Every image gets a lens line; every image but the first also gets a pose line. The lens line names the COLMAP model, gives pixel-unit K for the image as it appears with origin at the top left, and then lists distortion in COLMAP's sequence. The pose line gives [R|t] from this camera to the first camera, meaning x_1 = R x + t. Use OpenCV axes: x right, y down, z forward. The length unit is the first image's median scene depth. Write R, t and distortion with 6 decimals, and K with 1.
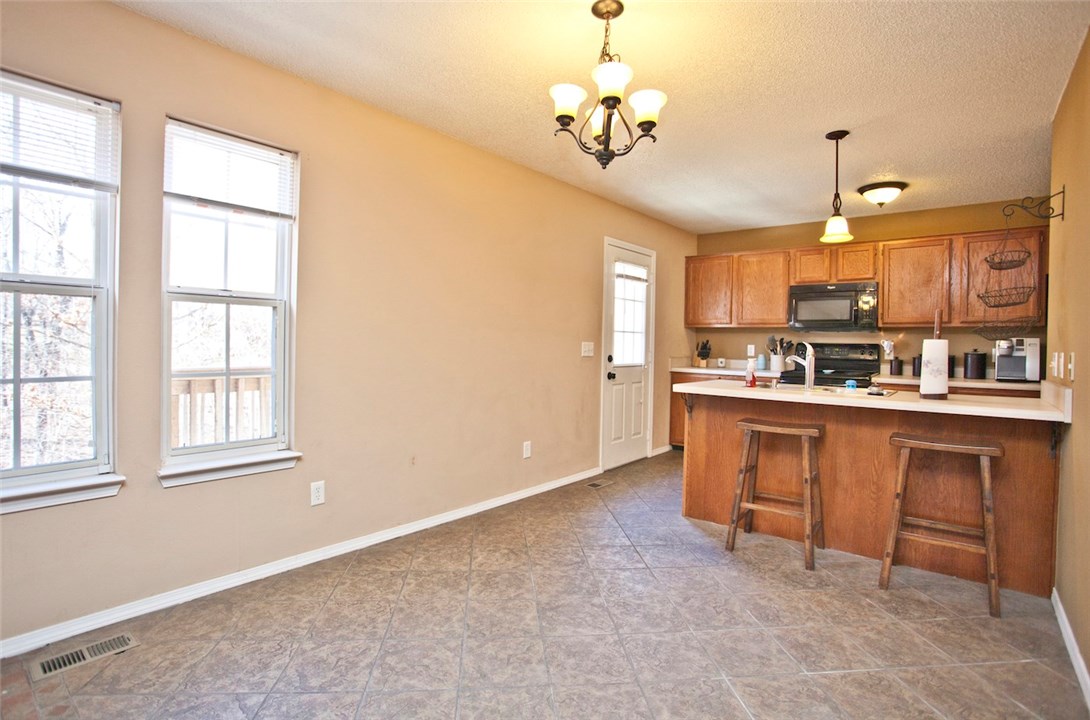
lens RADIAL K [[521.7, 0, 538.4], [0, 521.7, 353.1], [0, 0, 1]] dist [-0.056349, 0.019858]
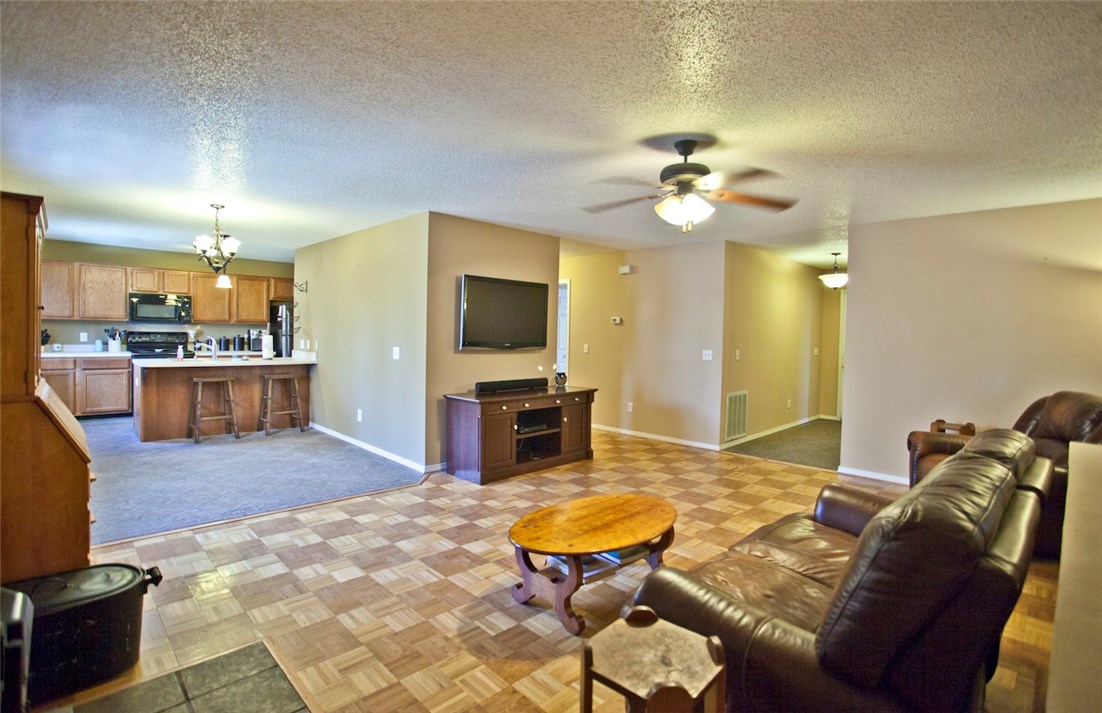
lens RADIAL K [[543.1, 0, 566.7], [0, 543.1, 346.5], [0, 0, 1]] dist [-0.046562, 0.006662]
pose [[0.077372, -0.041517, 0.996137, -0.910431], [-0.003331, 0.999116, 0.041900, -0.046756], [-0.996997, -0.006560, 0.077165, -0.336963]]
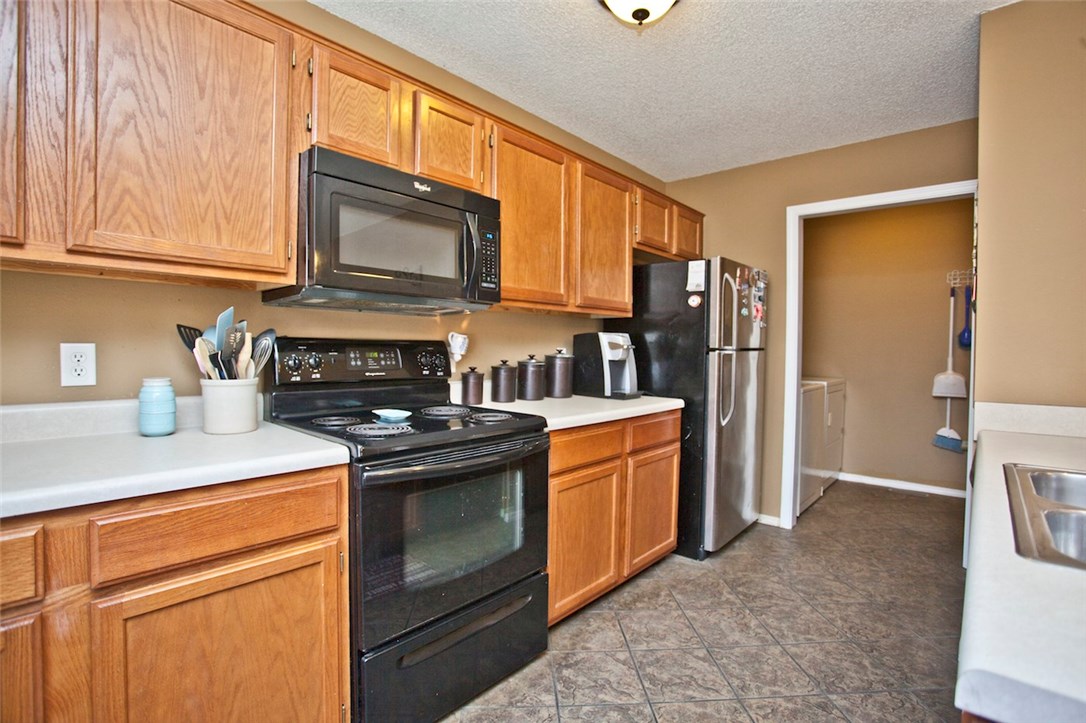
lens RADIAL K [[519.8, 0, 535.3], [0, 519.8, 360.5], [0, 0, 1]] dist [-0.056349, 0.019858]
pose [[0.029478, -0.038407, 0.998827, 0.196484], [0.007064, 0.999245, 0.038214, -0.017214], [-0.999540, 0.005929, 0.029727, 0.884802]]
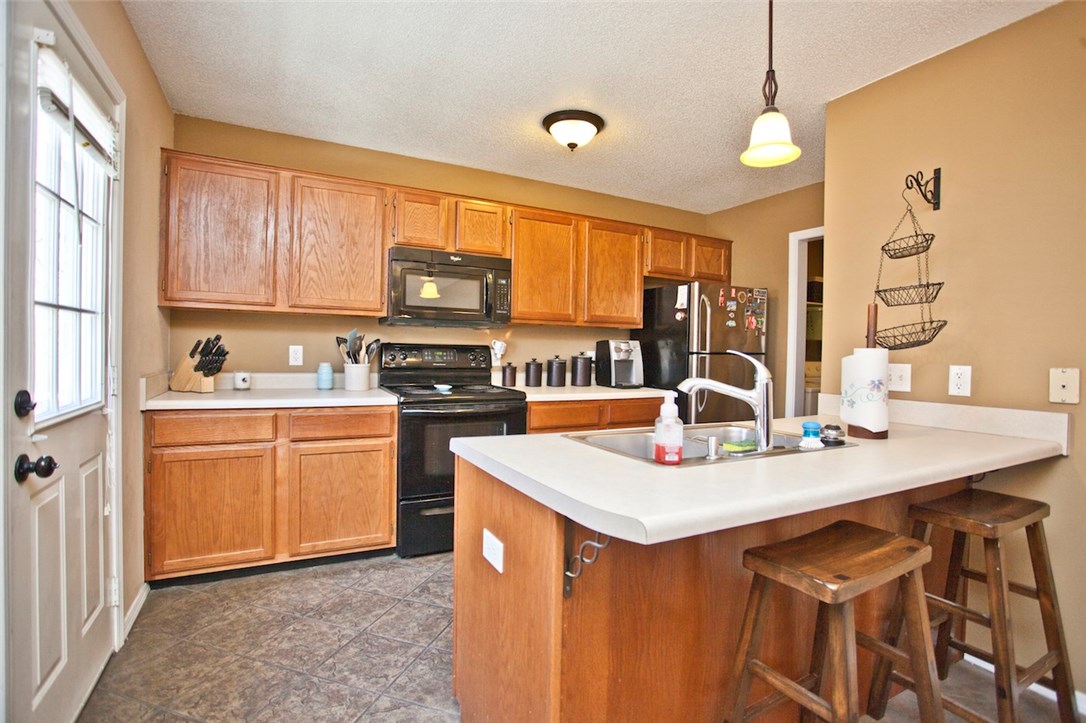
lens RADIAL K [[519.8, 0, 530.9], [0, 519.8, 357.8], [0, 0, 1]] dist [-0.056349, 0.019858]
pose [[0.384052, -0.022733, 0.923032, 0.002208], [0.001610, 0.999712, 0.023951, -0.017752], [-0.923310, -0.007713, 0.383978, 0.643675]]
